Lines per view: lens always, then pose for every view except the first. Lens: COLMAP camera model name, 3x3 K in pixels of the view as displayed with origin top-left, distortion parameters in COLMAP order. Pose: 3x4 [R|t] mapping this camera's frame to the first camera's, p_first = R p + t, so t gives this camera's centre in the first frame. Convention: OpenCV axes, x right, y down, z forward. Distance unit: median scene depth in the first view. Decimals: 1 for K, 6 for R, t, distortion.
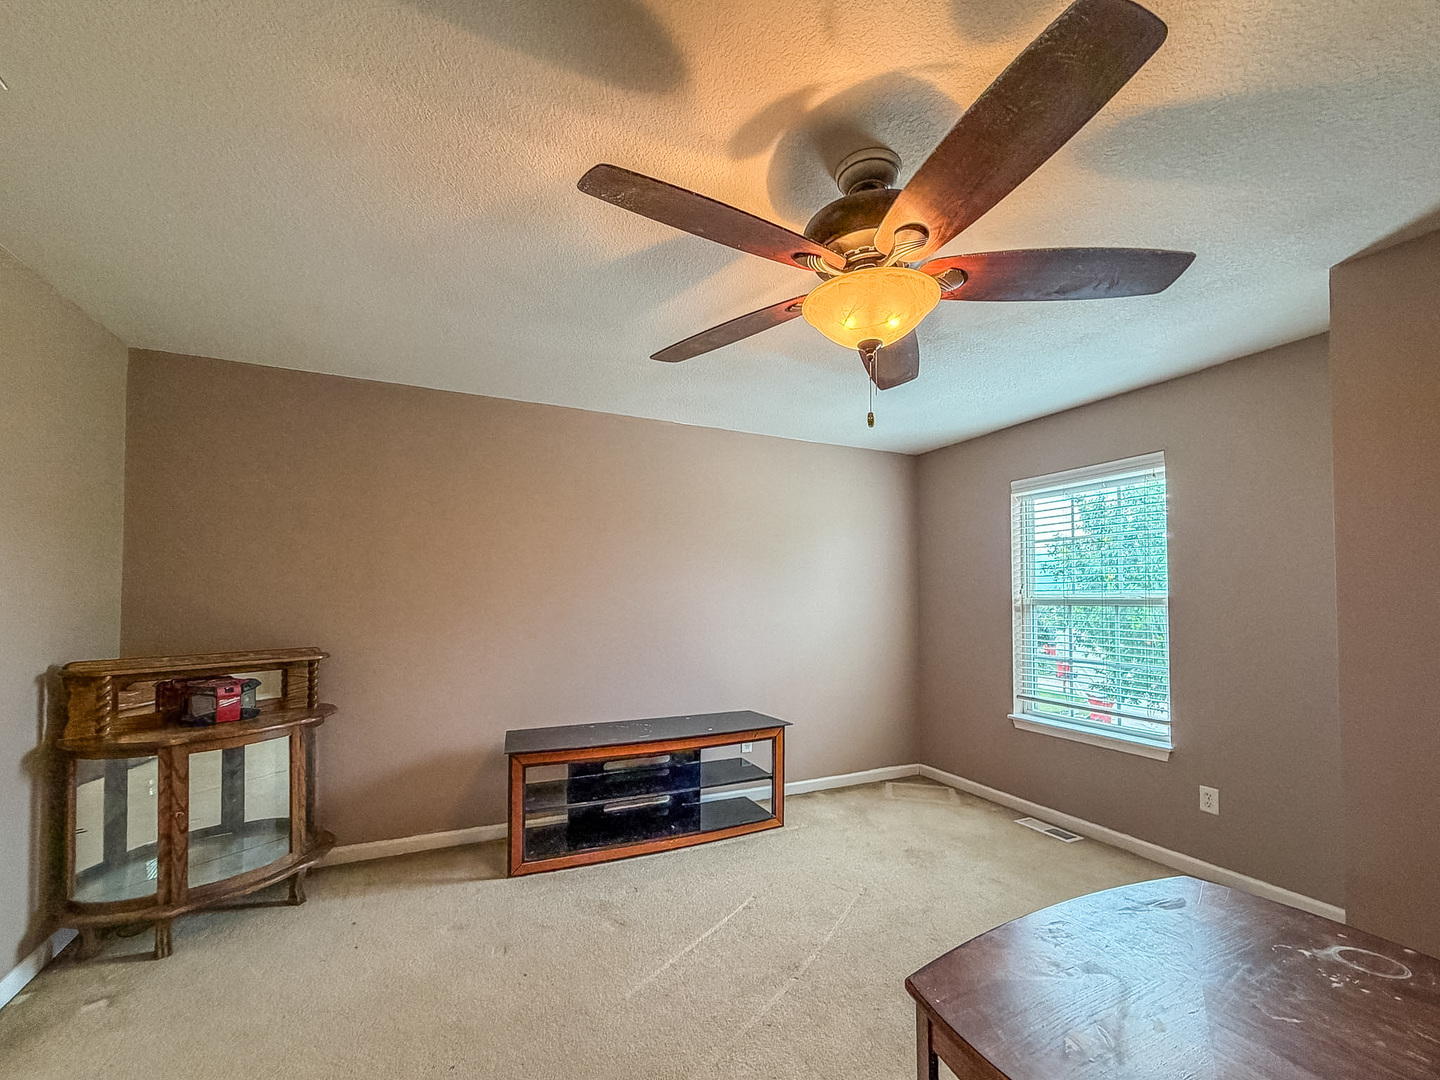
lens RADIAL K [[582.8, 0, 721.8], [0, 582.8, 586.7], [0, 0, 1]] dist [0.000069, 0.000011]
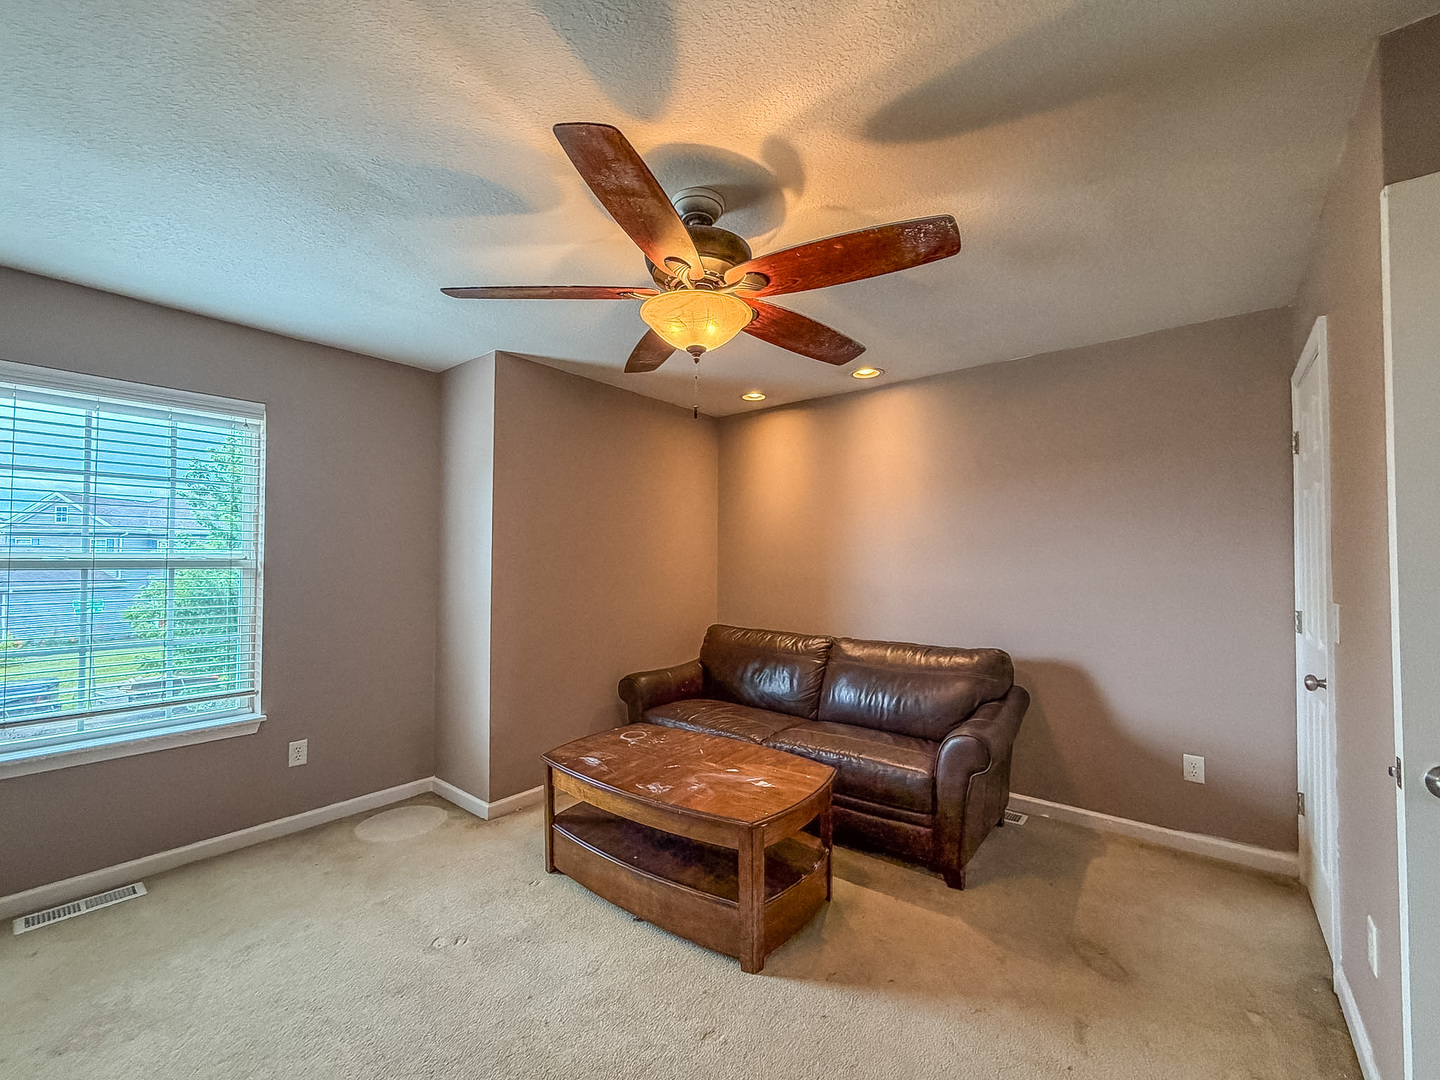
lens RADIAL K [[597.2, 0, 720.0], [0, 597.2, 540.0], [0, 0, 1]] dist [0.000273, -0.000139]
pose [[-0.437558, 0.024120, 0.898867, -0.437161], [-0.023631, 0.998986, -0.038310, 0.008226], [-0.898880, -0.038004, -0.436545, 0.758592]]
